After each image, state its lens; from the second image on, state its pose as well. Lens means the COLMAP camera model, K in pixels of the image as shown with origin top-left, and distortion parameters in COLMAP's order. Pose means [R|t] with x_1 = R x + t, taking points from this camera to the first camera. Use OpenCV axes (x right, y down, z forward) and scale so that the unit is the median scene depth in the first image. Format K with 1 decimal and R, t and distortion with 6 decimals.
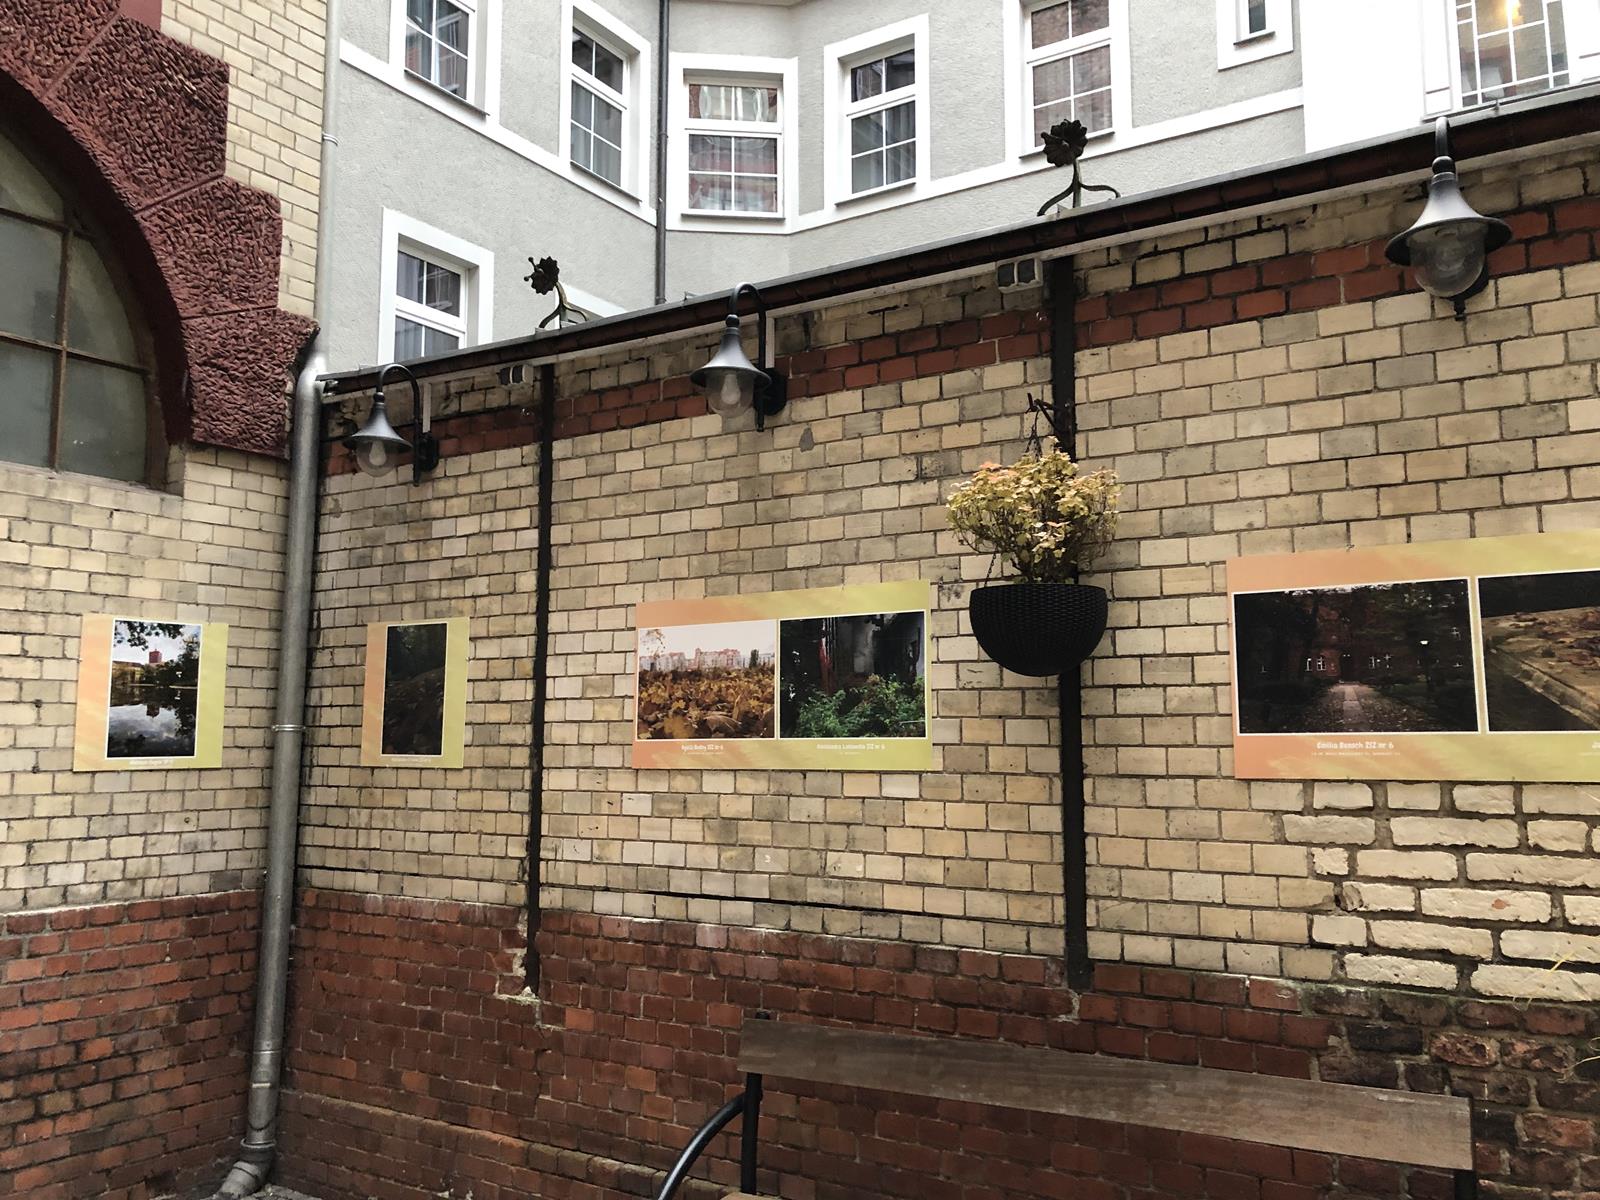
lens RADIAL K [[1308.9, 0, 797.5], [0, 1308.9, 592.1], [0, 0, 1]] dist [0.052065, -0.052223]
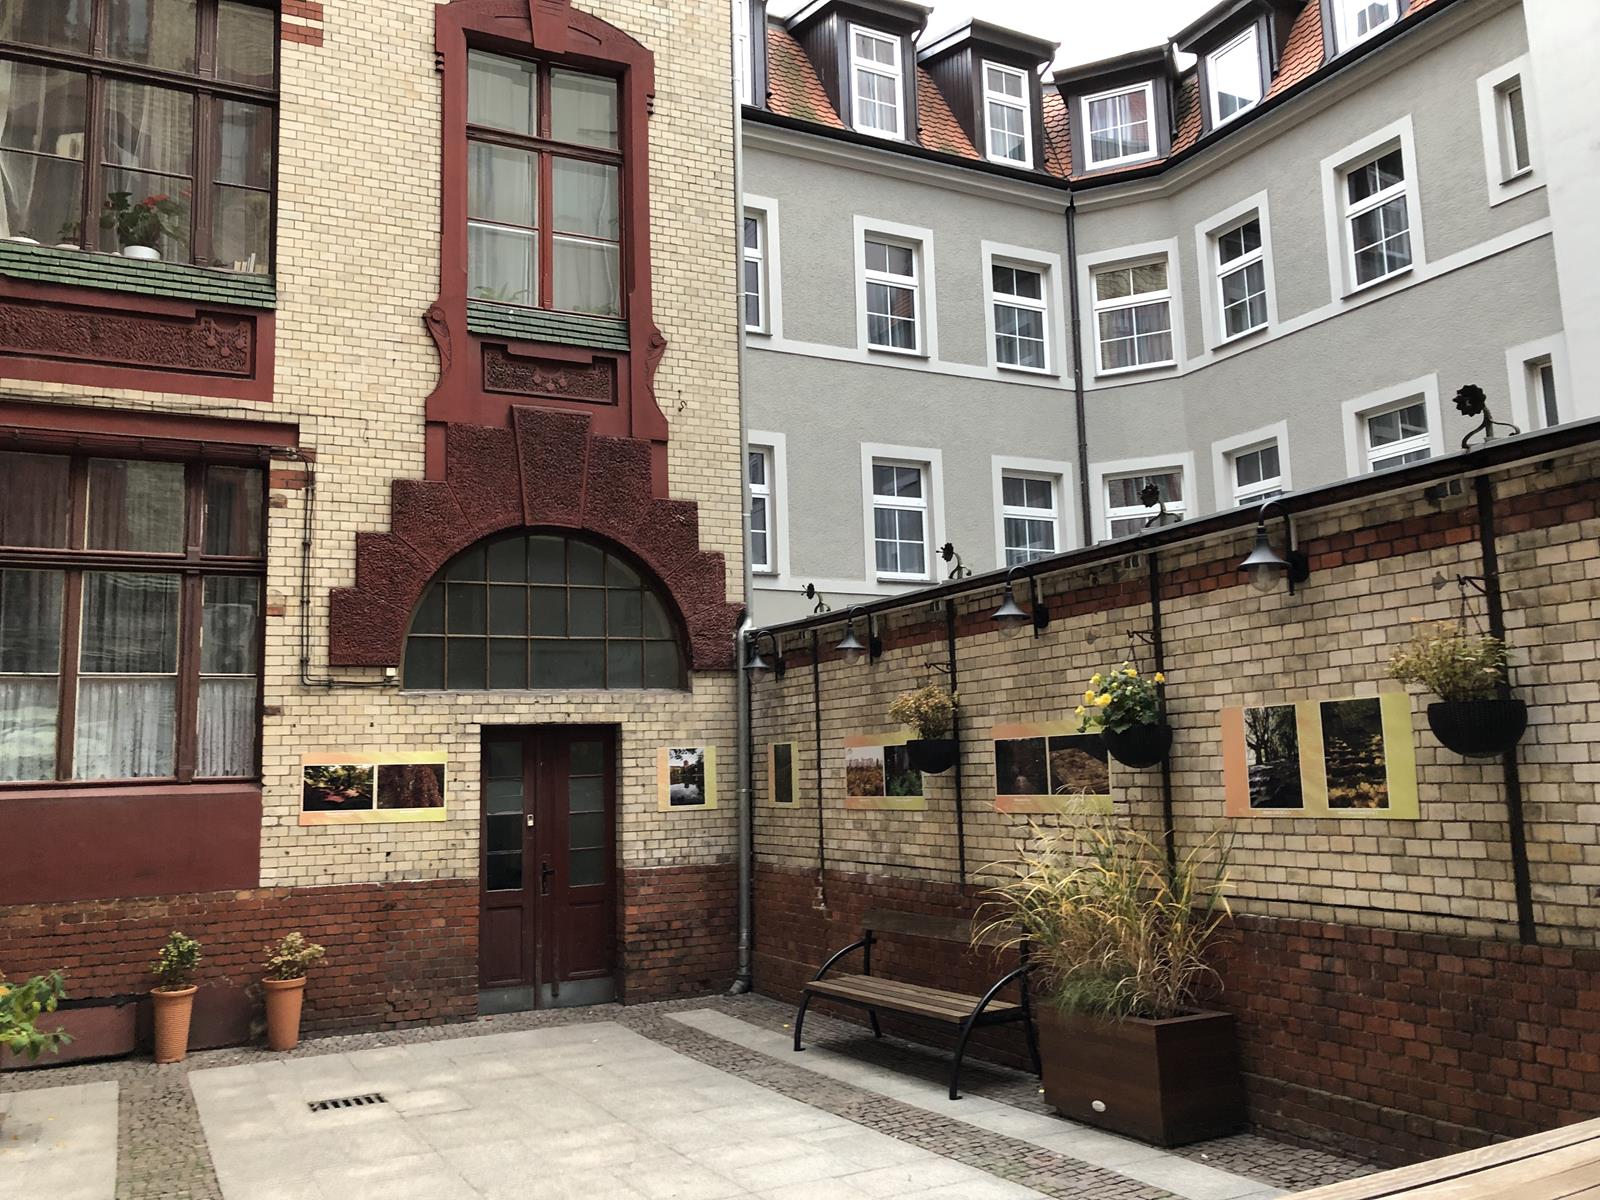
lens RADIAL K [[1308.9, 0, 797.5], [0, 1308.9, 592.1], [0, 0, 1]] dist [0.052065, -0.052223]
pose [[0.868837, -0.093784, -0.486135, 1.028090], [0.087330, 0.995530, -0.035975, -0.184035], [0.487335, -0.011197, 0.873143, -1.142225]]
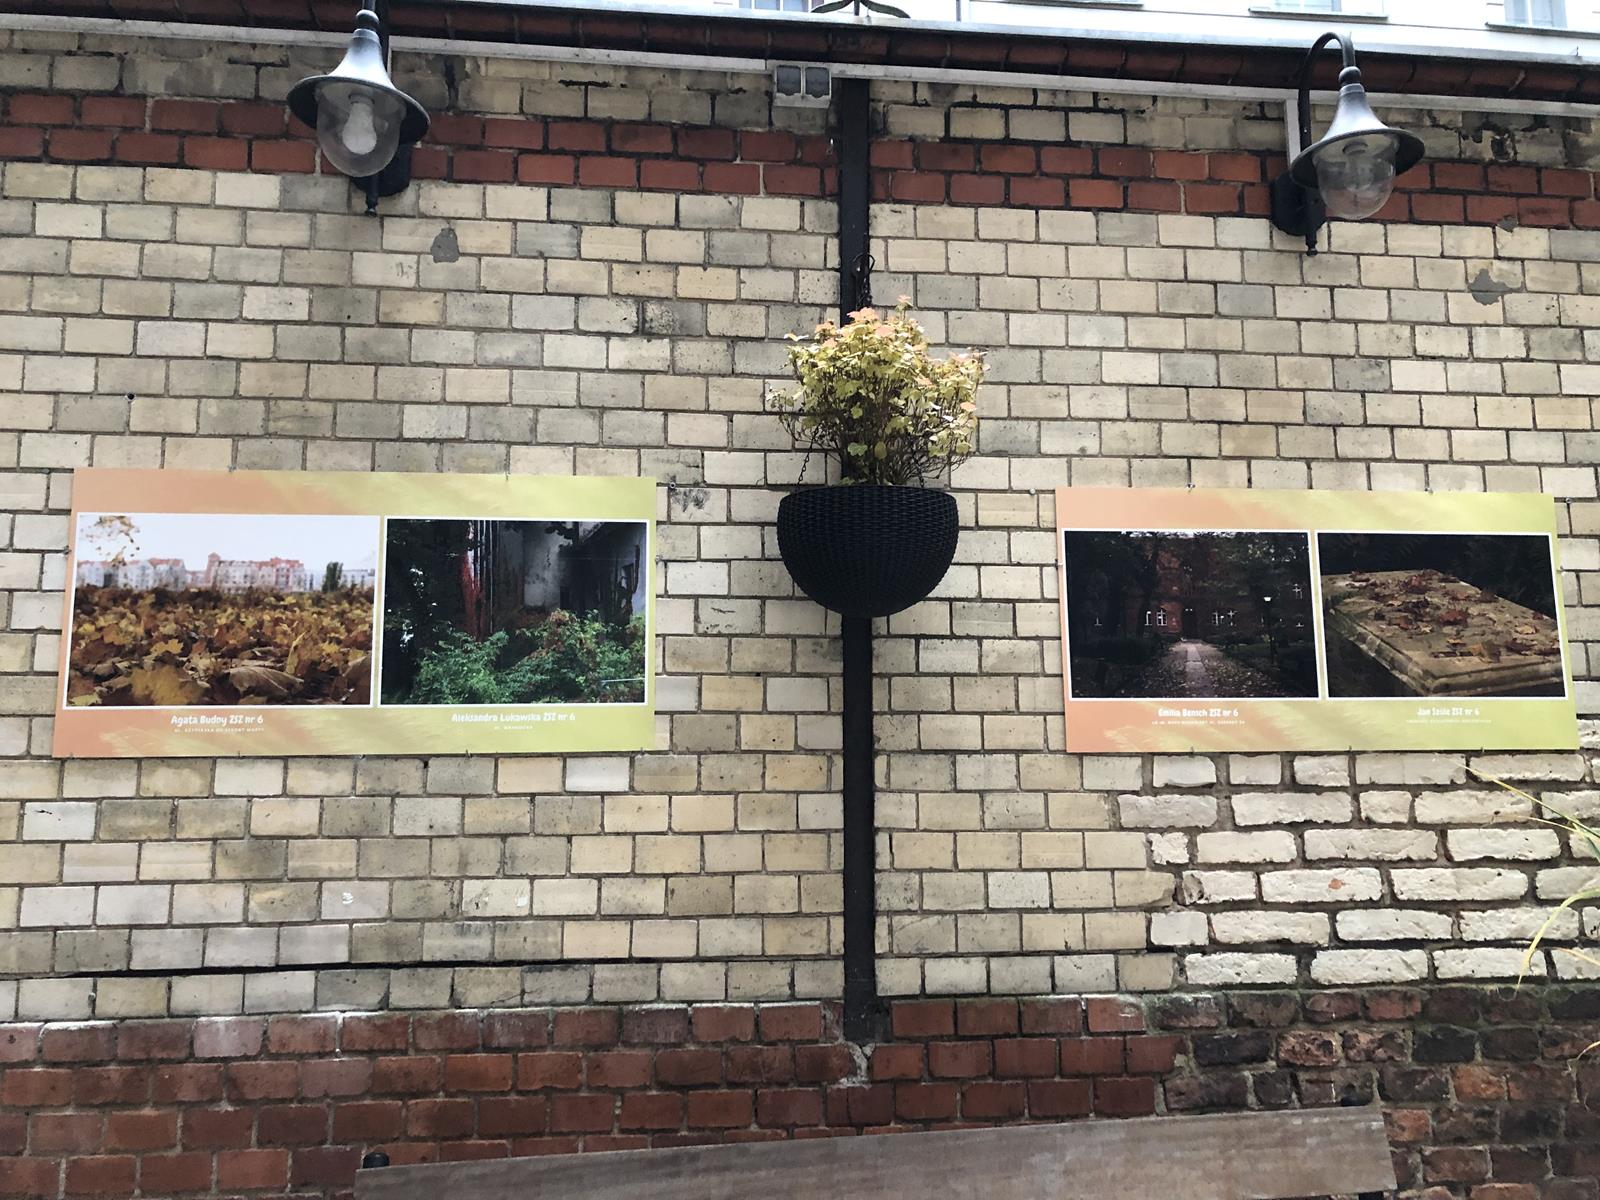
lens RADIAL K [[1308.9, 0, 797.5], [0, 1308.9, 592.1], [0, 0, 1]] dist [0.052065, -0.052223]
pose [[0.774031, 0.075269, 0.628658, -0.255933], [-0.068291, 0.997041, -0.035292, 0.065675], [-0.629454, -0.015614, 0.776881, 0.379058]]
